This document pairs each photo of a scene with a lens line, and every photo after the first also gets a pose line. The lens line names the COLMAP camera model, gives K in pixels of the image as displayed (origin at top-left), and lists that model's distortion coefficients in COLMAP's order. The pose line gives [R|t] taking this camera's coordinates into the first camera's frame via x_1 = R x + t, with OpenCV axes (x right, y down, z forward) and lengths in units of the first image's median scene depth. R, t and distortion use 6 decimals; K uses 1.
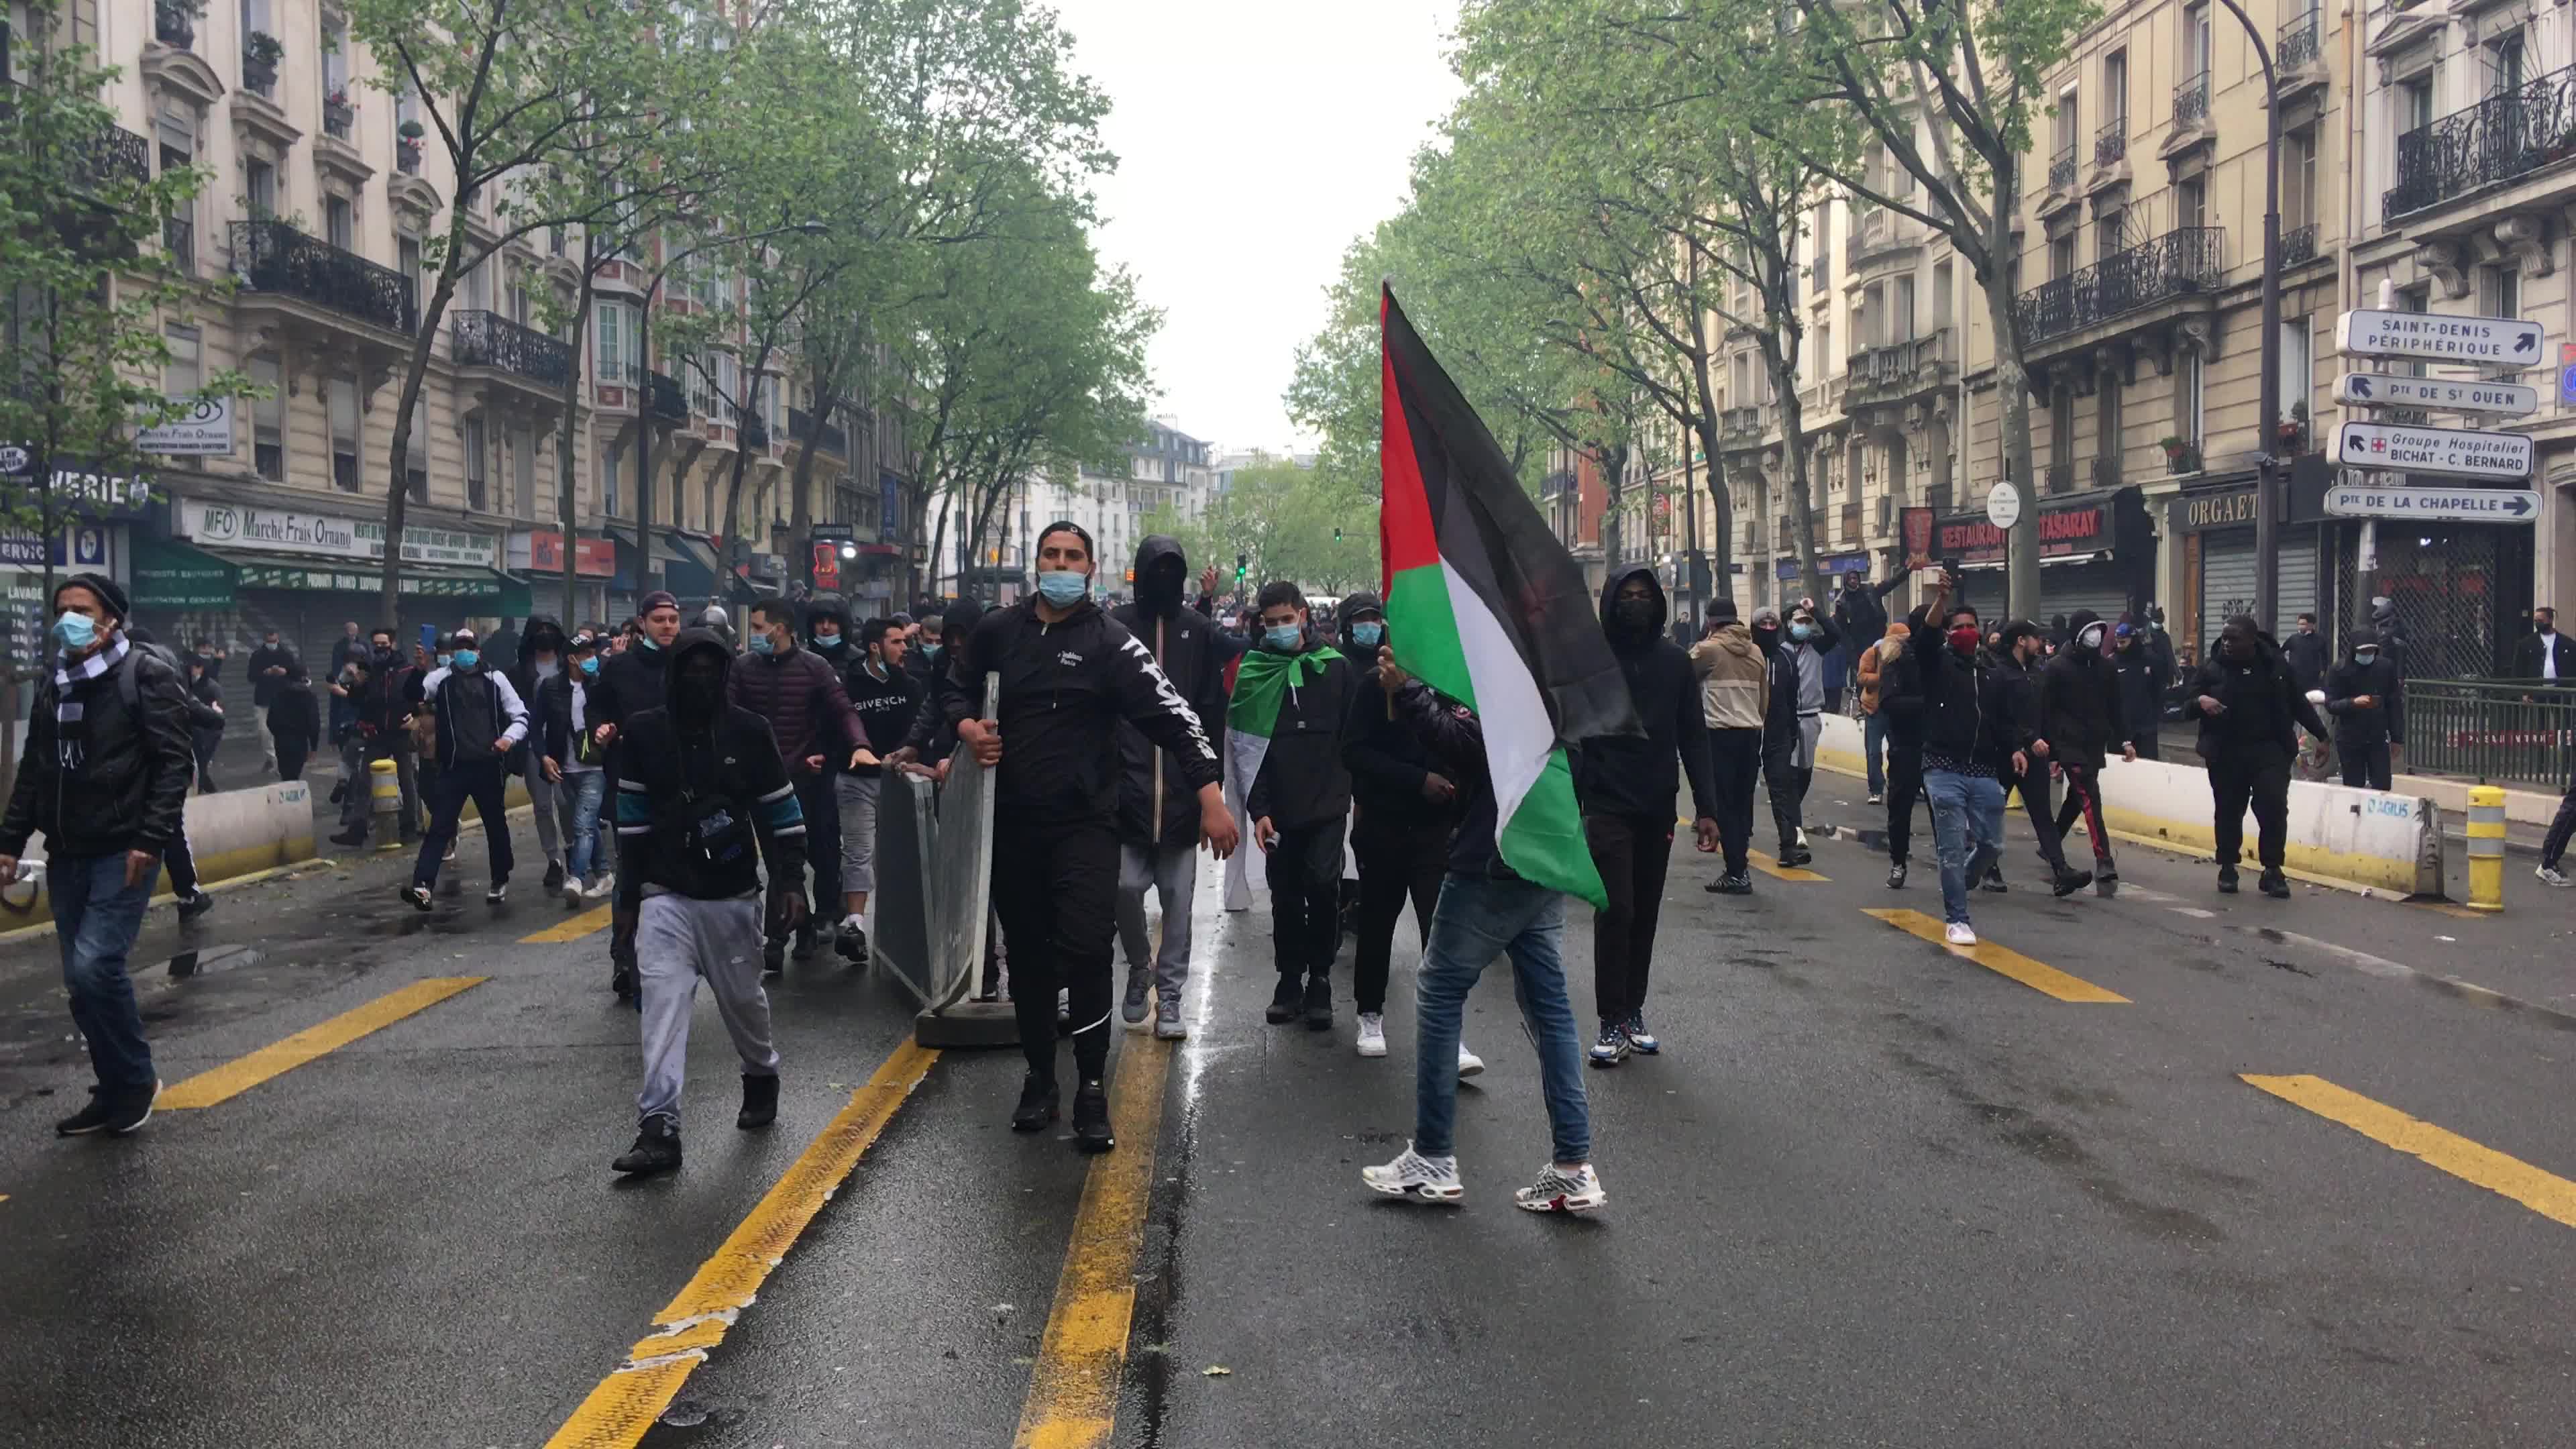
lens RADIAL K [[2465.1, 0, 1286.0], [0, 2465.1, 728.6], [0, 0, 1]] dist [-0.017053, 0.000000]
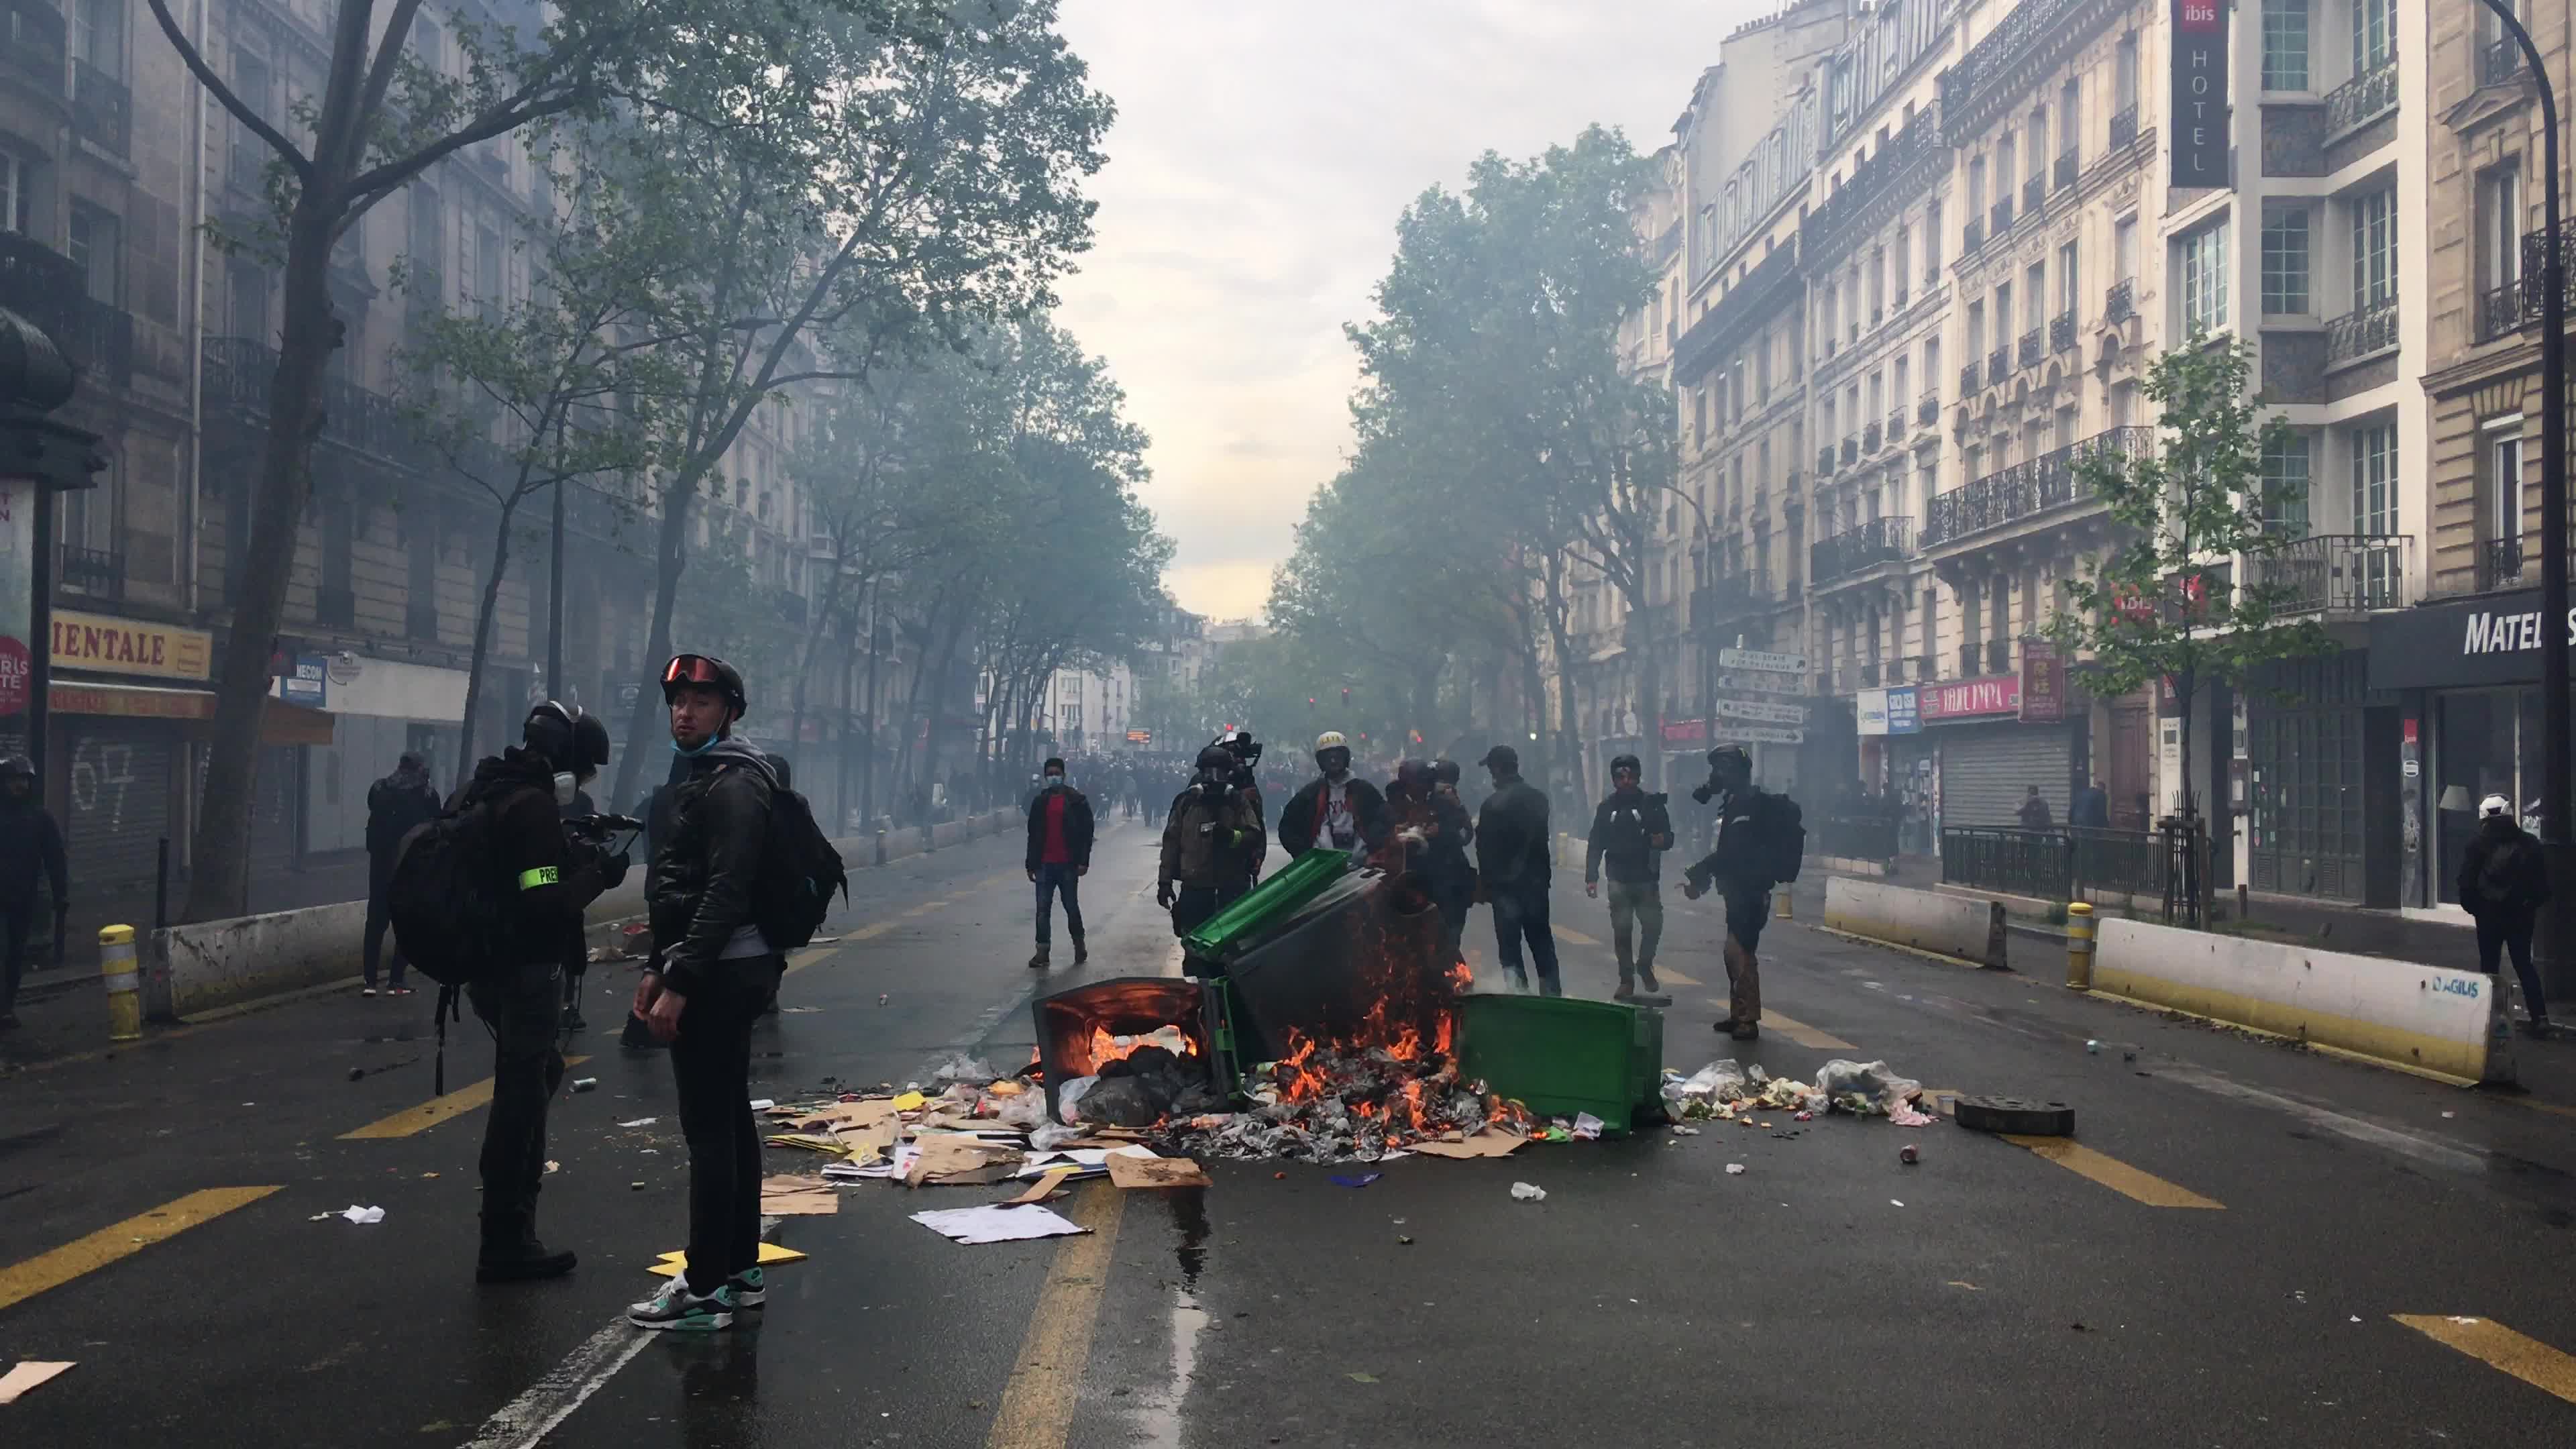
lens RADIAL K [[2413.2, 0, 1291.0], [0, 2413.2, 739.2], [0, 0, 1]] dist [0.071533, 0.000000]
pose [[0.999938, 0.008114, 0.007577, 0.004328], [-0.007656, 0.998252, -0.058600, 0.011290], [-0.008039, 0.058539, 0.998253, -0.298472]]
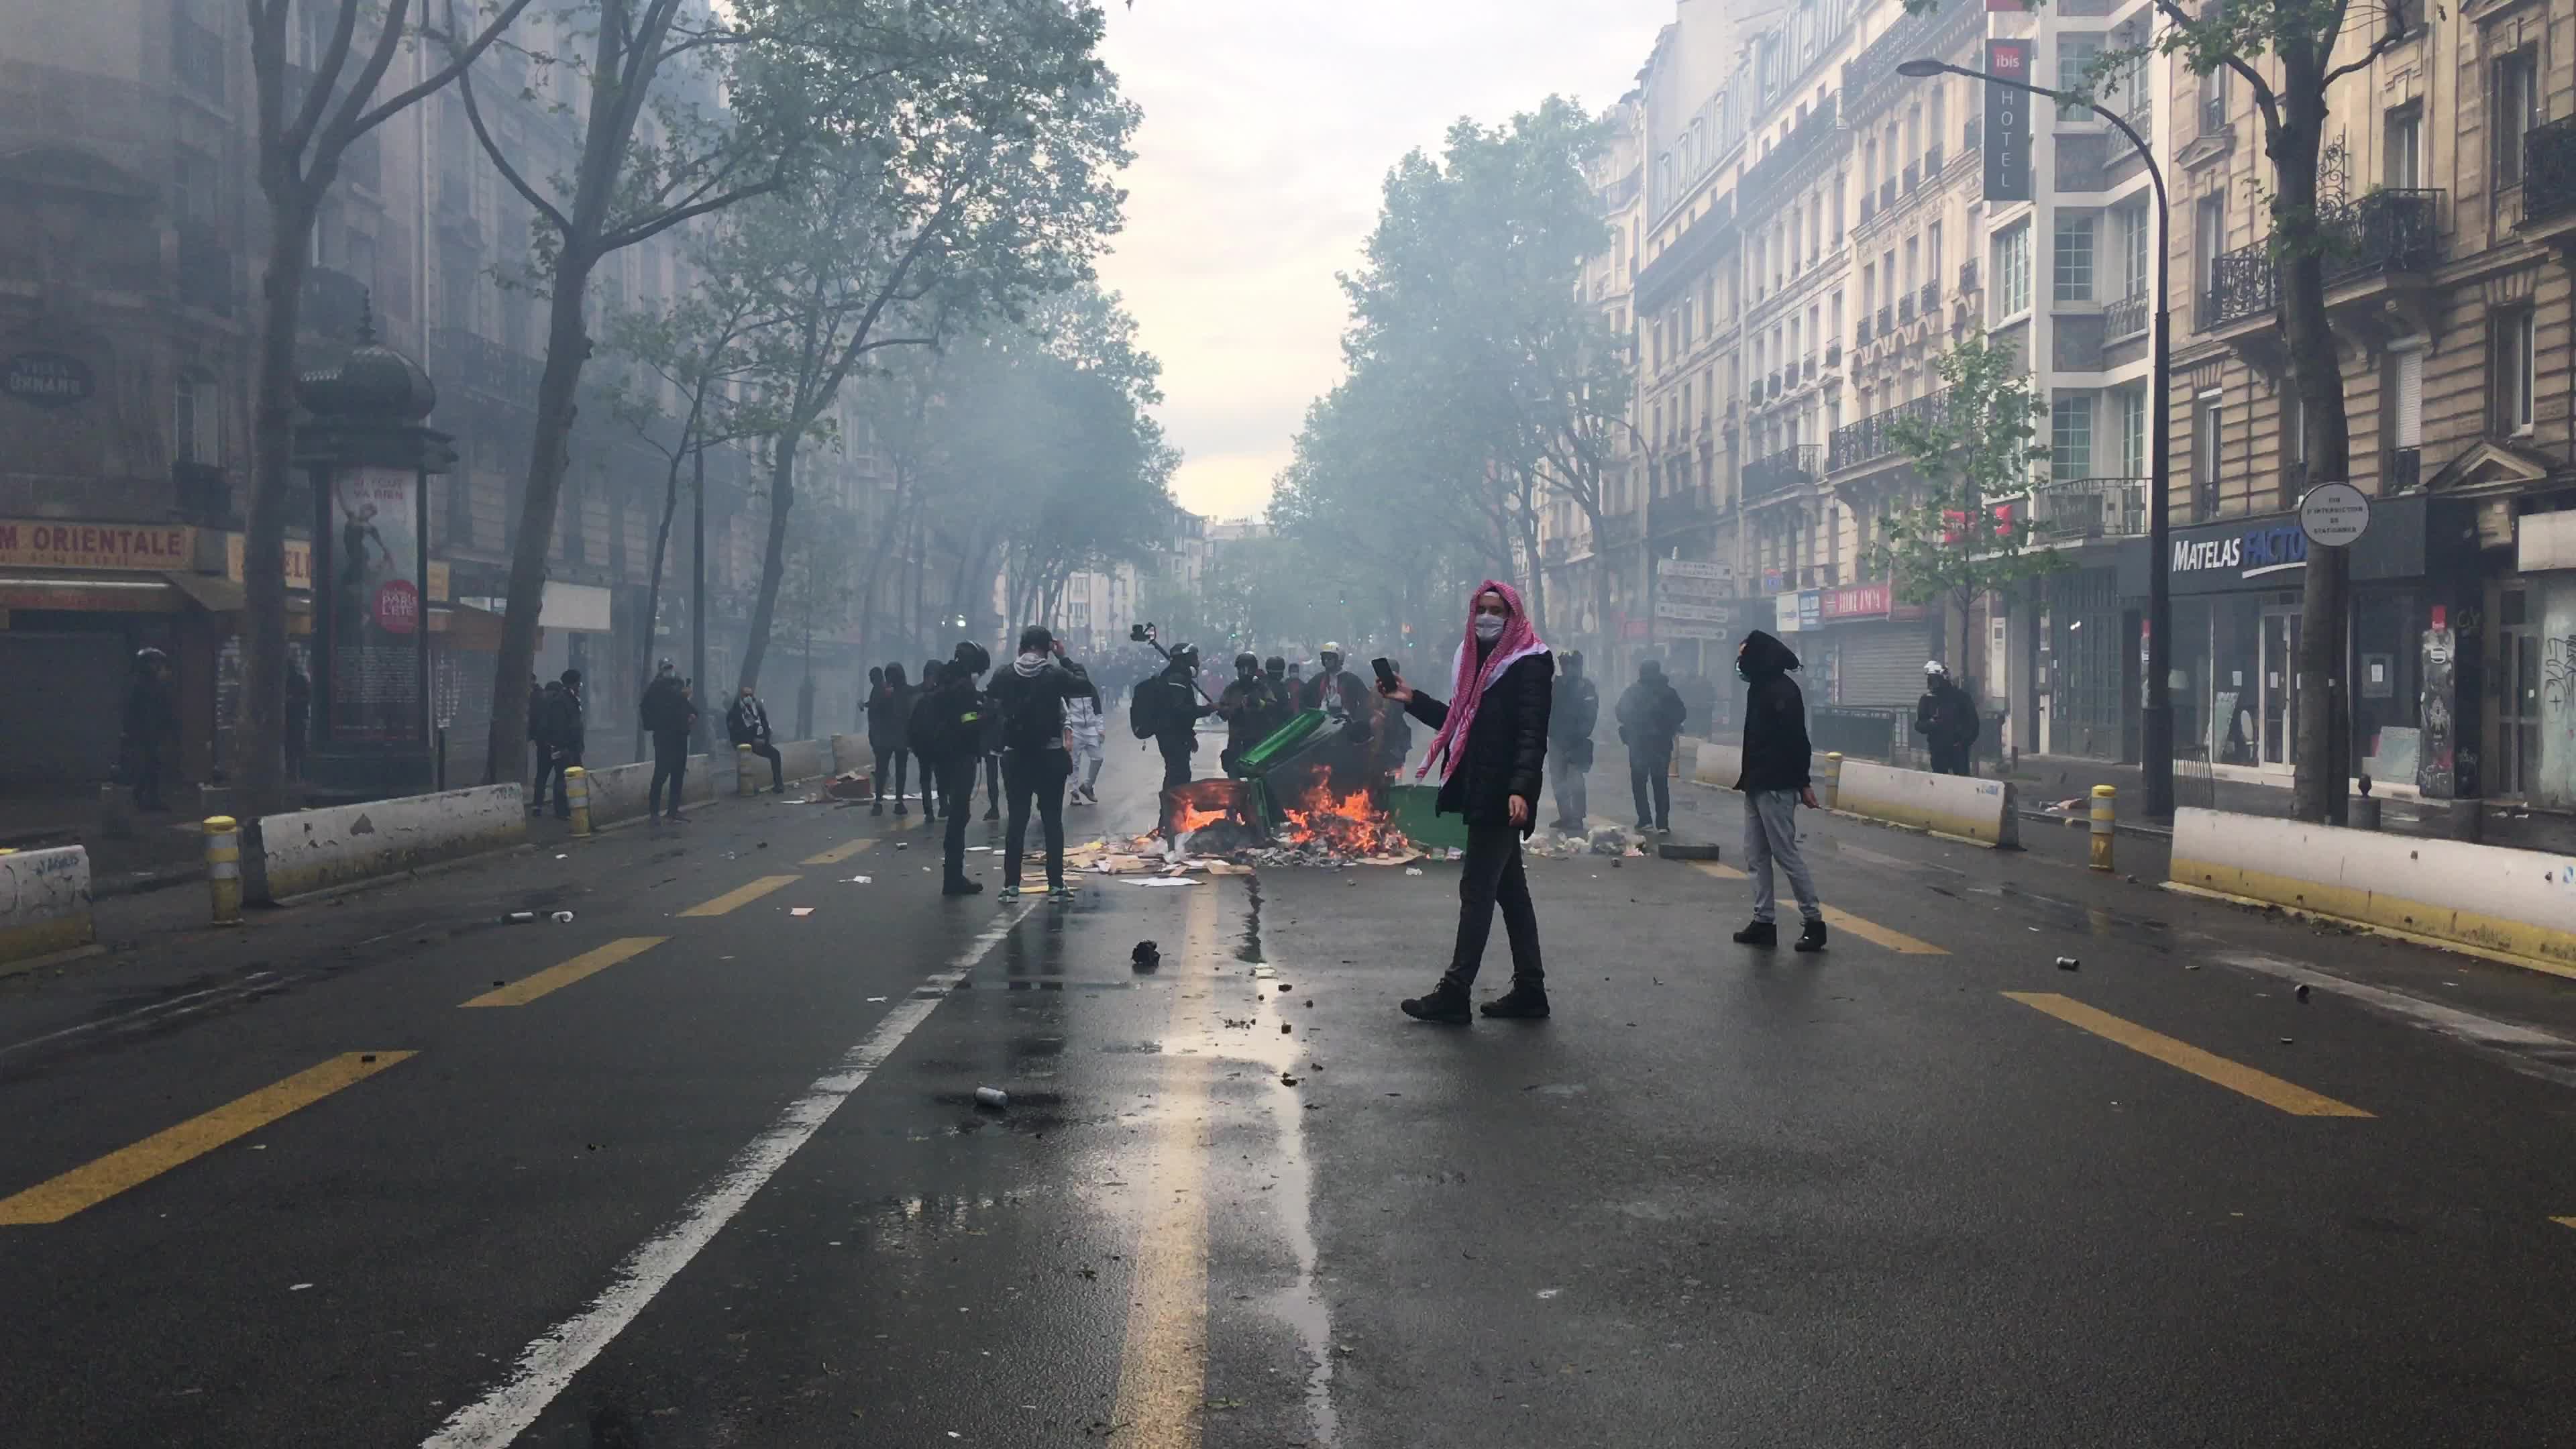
lens RADIAL K [[2413.2, 0, 1262.8], [0, 2413.2, 712.3], [0, 0, 1]] dist [0.071533, 0.000000]
pose [[0.999992, 0.000109, -0.004052, 0.003114], [-0.000216, 0.999655, -0.026278, 0.015588], [0.004048, 0.026278, 0.999646, -0.395939]]
